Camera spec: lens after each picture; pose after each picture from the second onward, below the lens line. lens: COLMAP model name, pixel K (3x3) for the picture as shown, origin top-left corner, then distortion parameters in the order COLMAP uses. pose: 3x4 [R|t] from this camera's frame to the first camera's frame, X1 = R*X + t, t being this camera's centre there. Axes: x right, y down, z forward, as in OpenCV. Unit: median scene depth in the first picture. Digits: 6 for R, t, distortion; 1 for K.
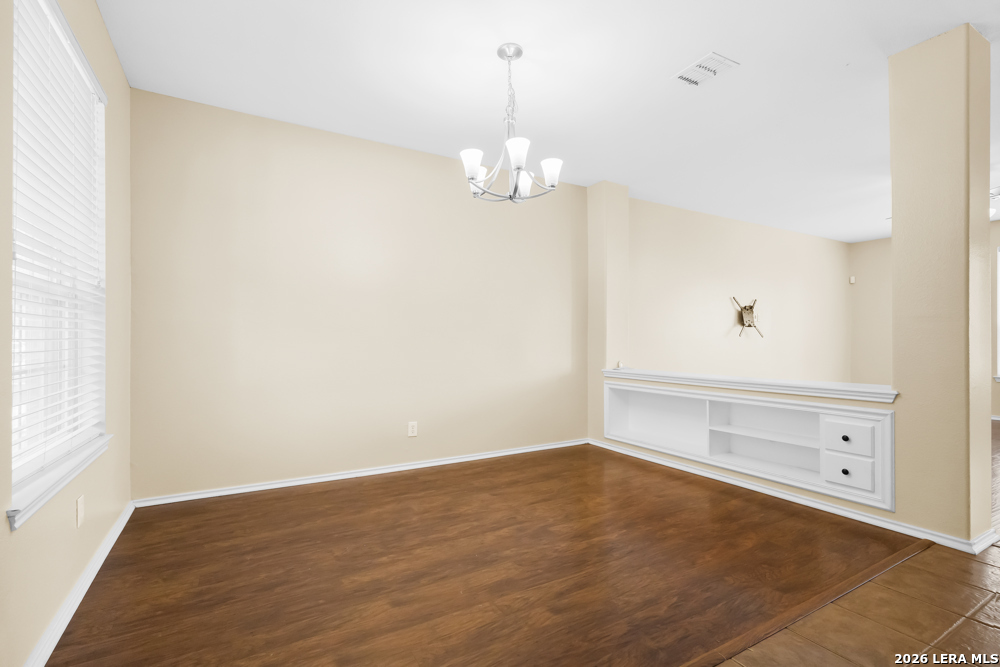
lens RADIAL K [[453.8, 0, 499.5], [0, 453.8, 337.1], [0, 0, 1]] dist [0.000502, 0.000383]
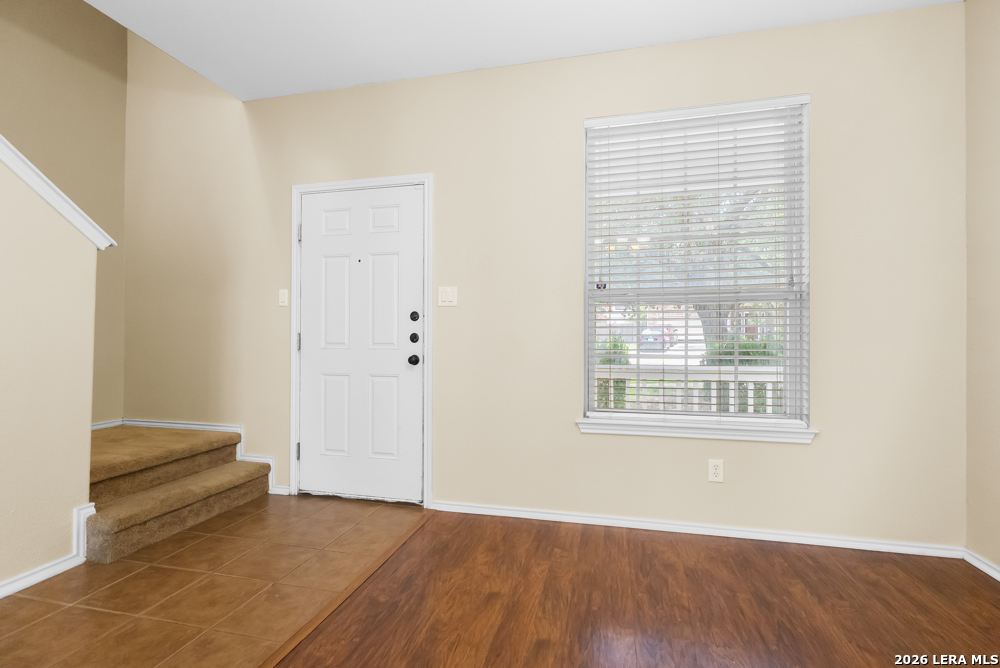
lens RADIAL K [[453.8, 0, 498.5], [0, 453.8, 336.0], [0, 0, 1]] dist [0.000502, 0.000383]
pose [[-0.684491, -0.008624, -0.728970, 0.443452], [0.003533, 0.999879, -0.015147, 0.018282], [0.729013, -0.012944, -0.684378, 1.478920]]
